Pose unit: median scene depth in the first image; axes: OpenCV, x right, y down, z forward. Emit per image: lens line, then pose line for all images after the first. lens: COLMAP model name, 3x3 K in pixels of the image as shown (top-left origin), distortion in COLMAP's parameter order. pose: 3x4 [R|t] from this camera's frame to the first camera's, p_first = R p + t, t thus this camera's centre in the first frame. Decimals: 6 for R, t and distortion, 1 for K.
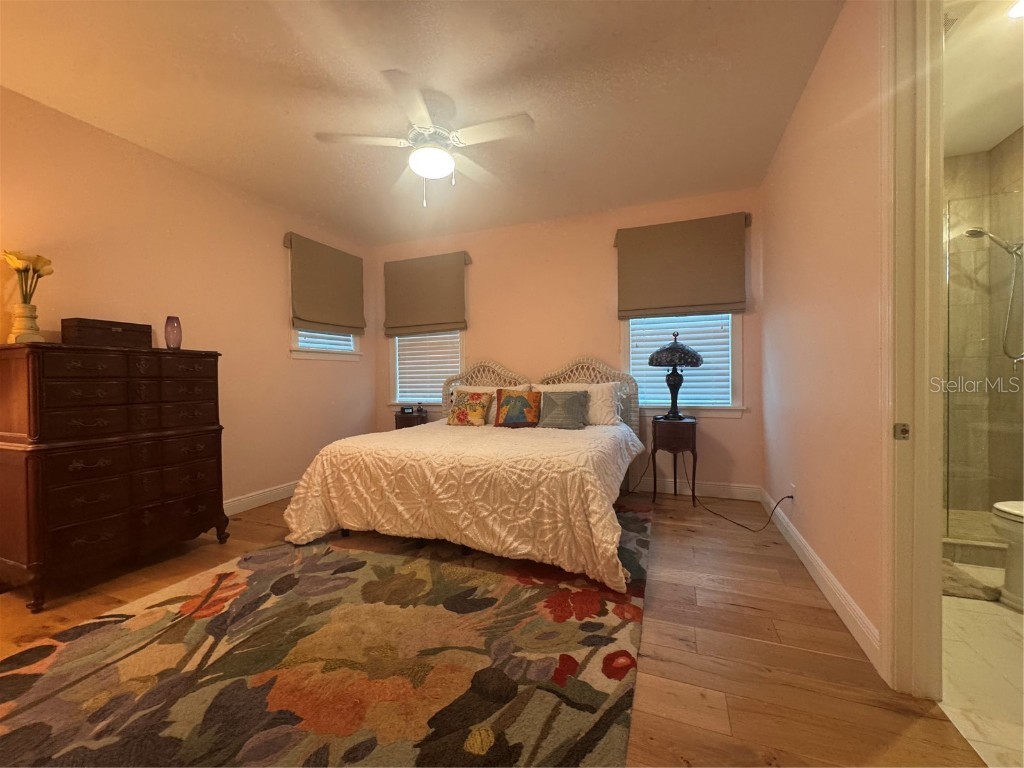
lens RADIAL K [[407.6, 0, 512.3], [0, 407.6, 385.4], [0, 0, 1]] dist [-0.001972, -0.000015]
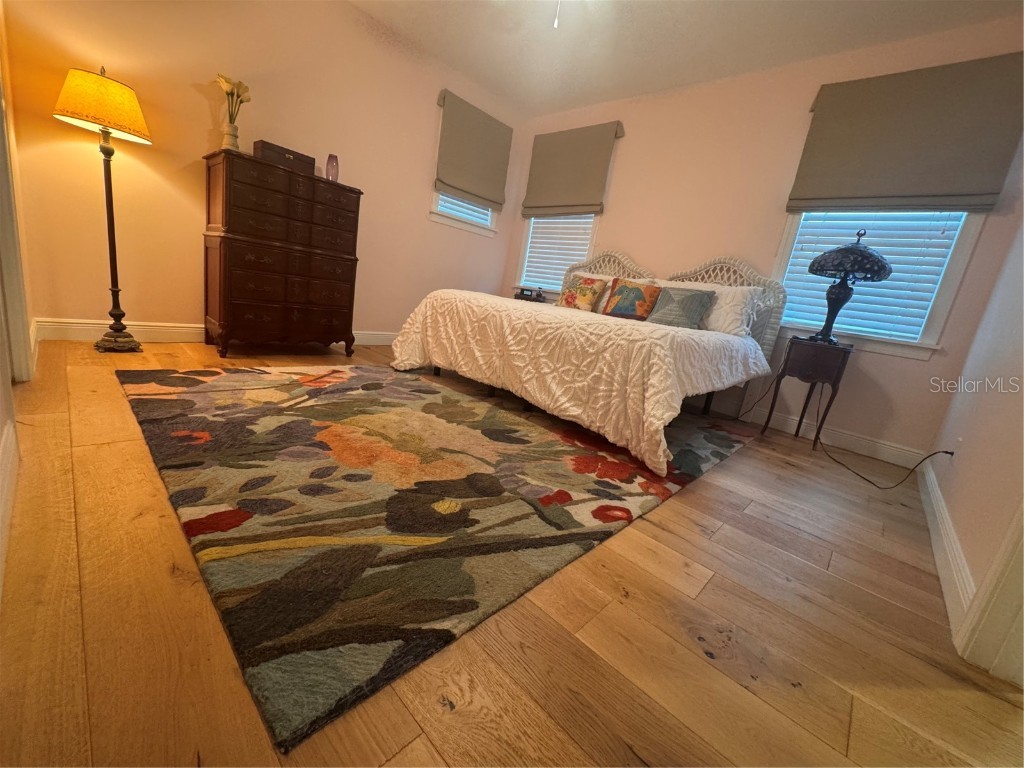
lens RADIAL K [[407.6, 0, 512.2], [0, 407.6, 384.5], [0, 0, 1]] dist [-0.001972, -0.000015]
pose [[0.914360, 0.235161, -0.329612, 0.188895], [-0.173735, 0.963171, 0.205225, 0.155505], [0.365734, -0.130384, 0.921541, 0.049662]]
